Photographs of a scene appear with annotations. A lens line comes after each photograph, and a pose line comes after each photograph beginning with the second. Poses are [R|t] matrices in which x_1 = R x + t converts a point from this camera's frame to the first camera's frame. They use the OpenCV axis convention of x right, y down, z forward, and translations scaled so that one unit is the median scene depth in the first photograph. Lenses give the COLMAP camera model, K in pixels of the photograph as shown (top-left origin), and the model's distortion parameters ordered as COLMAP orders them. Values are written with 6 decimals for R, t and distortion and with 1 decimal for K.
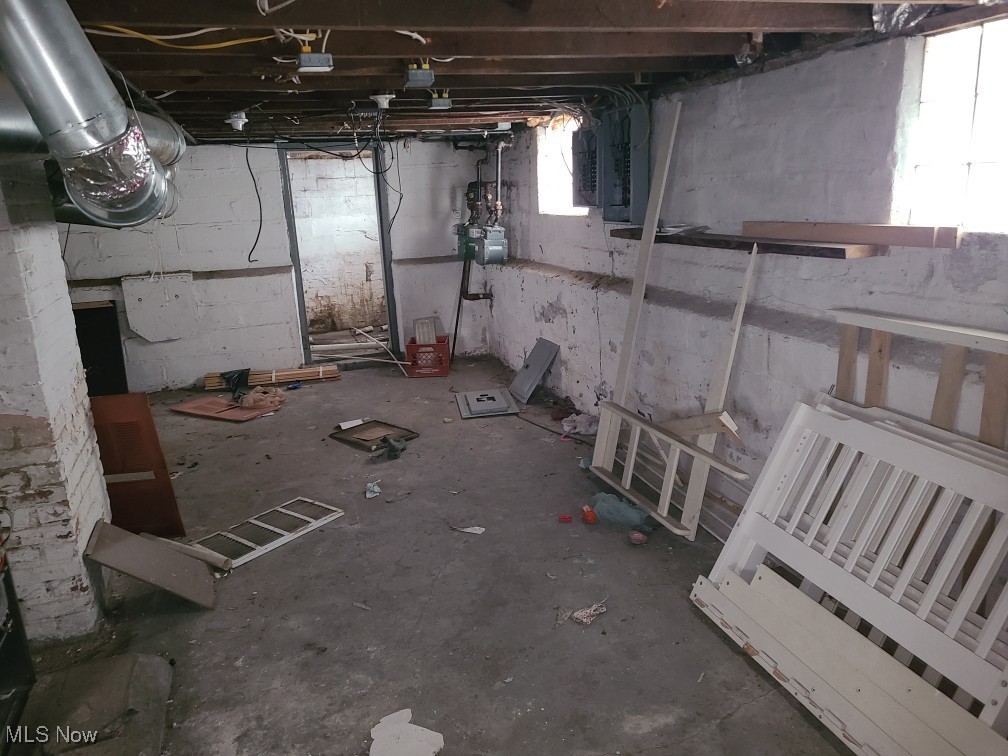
lens RADIAL K [[738.4, 0, 504.0], [0, 738.4, 378.0], [0, 0, 1]] dist [0.057453, -0.044698]
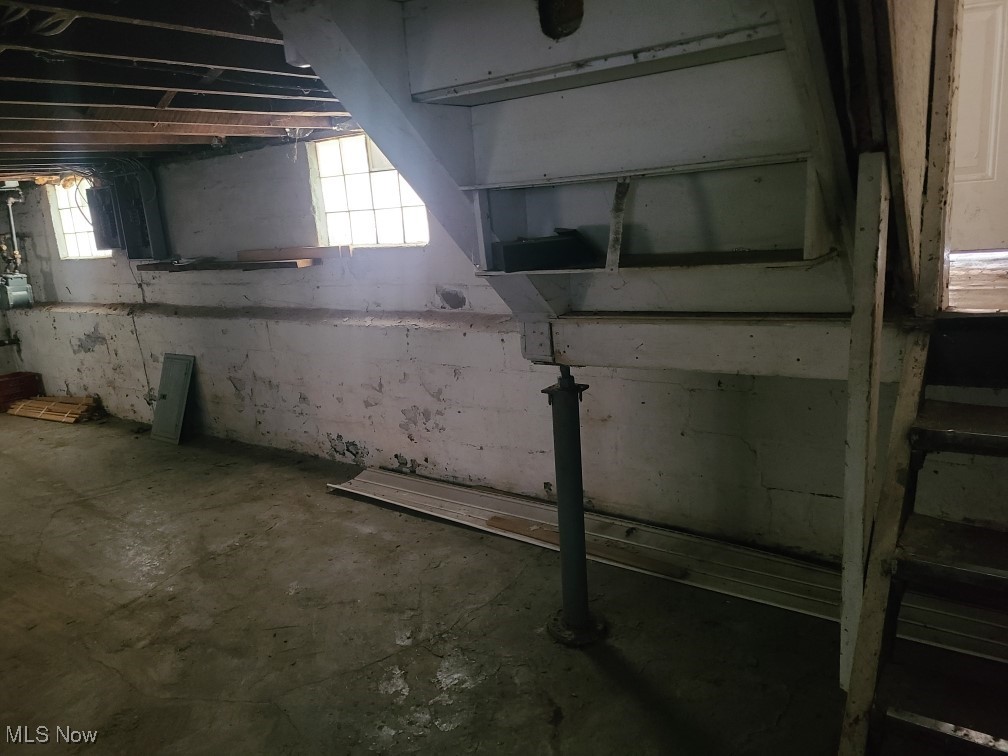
lens RADIAL K [[738.4, 0, 504.0], [0, 738.4, 378.0], [0, 0, 1]] dist [0.057453, -0.044698]
pose [[0.817462, -0.140634, 0.558549, -0.099521], [0.179482, 0.983647, -0.015014, 0.144429], [-0.547304, 0.112523, 0.829335, -0.457692]]
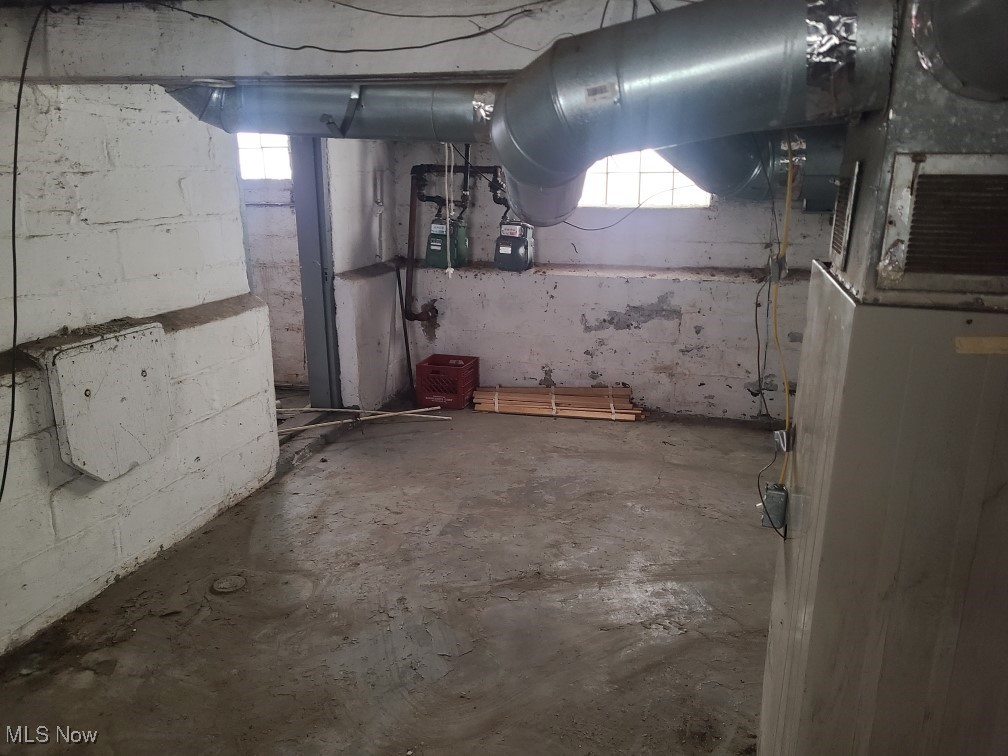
lens RADIAL K [[738.4, 0, 504.0], [0, 738.4, 378.0], [0, 0, 1]] dist [0.057453, -0.044698]
pose [[0.596995, -0.170874, 0.783836, -1.072239], [0.179499, 0.980733, 0.077085, -0.162483], [-0.781906, 0.094678, 0.616165, 0.839148]]
